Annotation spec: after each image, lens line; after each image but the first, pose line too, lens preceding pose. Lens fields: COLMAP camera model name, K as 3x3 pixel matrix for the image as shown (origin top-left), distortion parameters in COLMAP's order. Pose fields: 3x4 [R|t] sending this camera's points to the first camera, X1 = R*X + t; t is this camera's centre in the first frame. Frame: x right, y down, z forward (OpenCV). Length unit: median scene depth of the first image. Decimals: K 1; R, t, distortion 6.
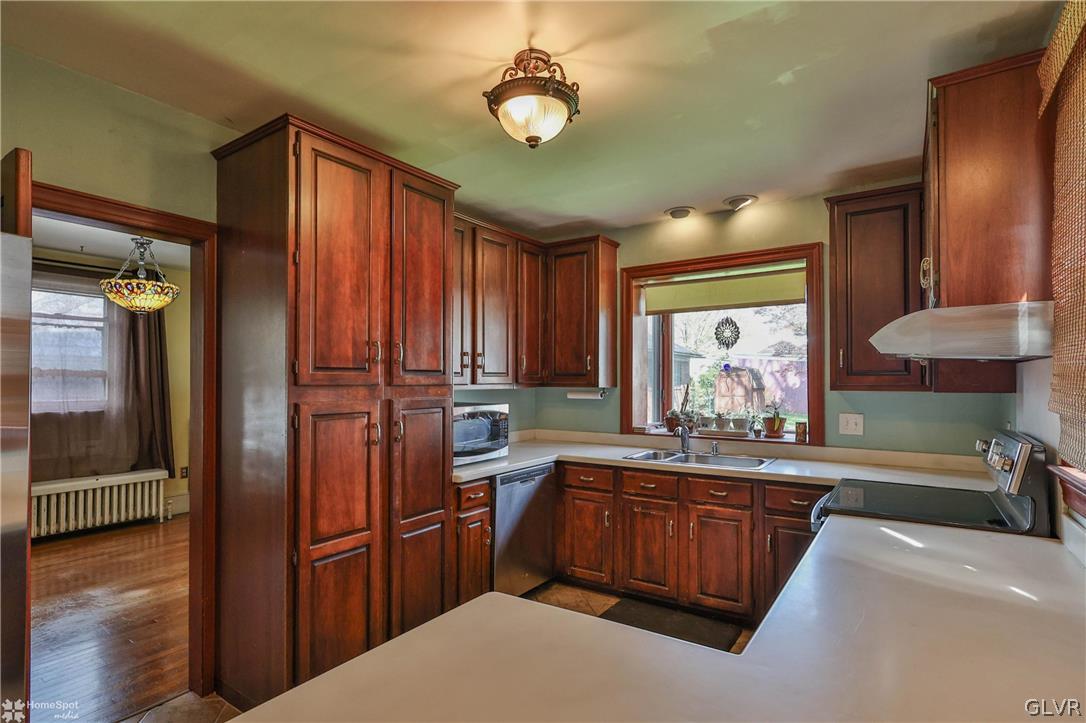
lens RADIAL K [[540.3, 0, 537.0], [0, 540.3, 370.4], [0, 0, 1]] dist [0.000480, 0.000459]
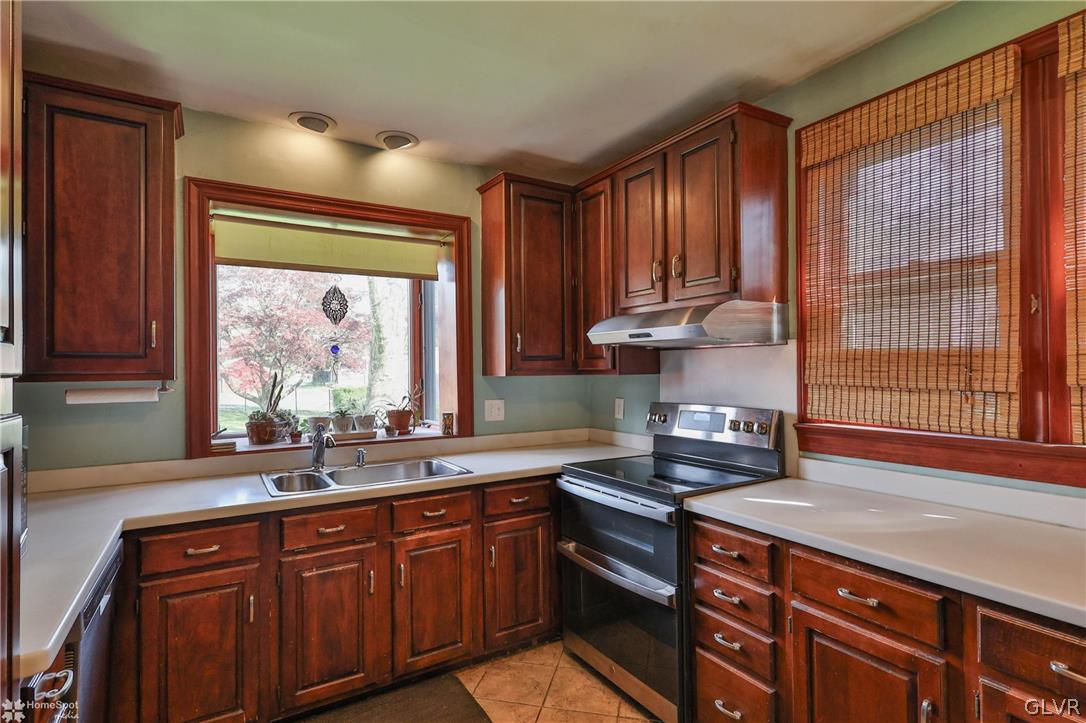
lens RADIAL K [[535.5, 0, 542.1], [0, 535.5, 368.5], [0, 0, 1]] dist [-0.001744, 0.000484]
pose [[0.412778, -0.001781, 0.910830, -0.236218], [-0.006789, 0.999964, 0.005032, 0.015357], [-0.910807, -0.008261, 0.412751, 0.451527]]
